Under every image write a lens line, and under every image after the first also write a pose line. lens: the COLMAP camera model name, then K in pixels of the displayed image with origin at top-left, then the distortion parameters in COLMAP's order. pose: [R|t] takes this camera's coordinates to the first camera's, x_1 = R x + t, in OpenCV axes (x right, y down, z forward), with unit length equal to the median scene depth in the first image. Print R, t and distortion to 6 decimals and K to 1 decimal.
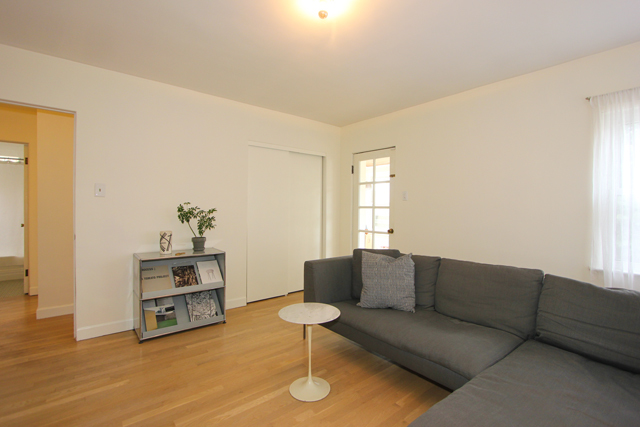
lens RADIAL K [[296.0, 0, 320.0], [0, 296.0, 213.5], [0, 0, 1]] dist [-0.002315, -0.000348]
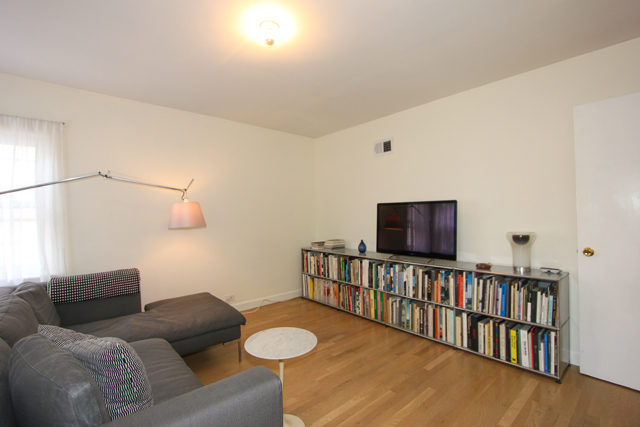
lens RADIAL K [[296.0, 0, 320.0], [0, 296.0, 213.5], [0, 0, 1]] dist [-0.002315, -0.000348]
pose [[-0.999266, 0.001985, -0.038267, -0.123664], [0.001641, 0.999958, 0.009021, -0.047016], [0.038283, 0.008951, -0.999227, 2.004636]]
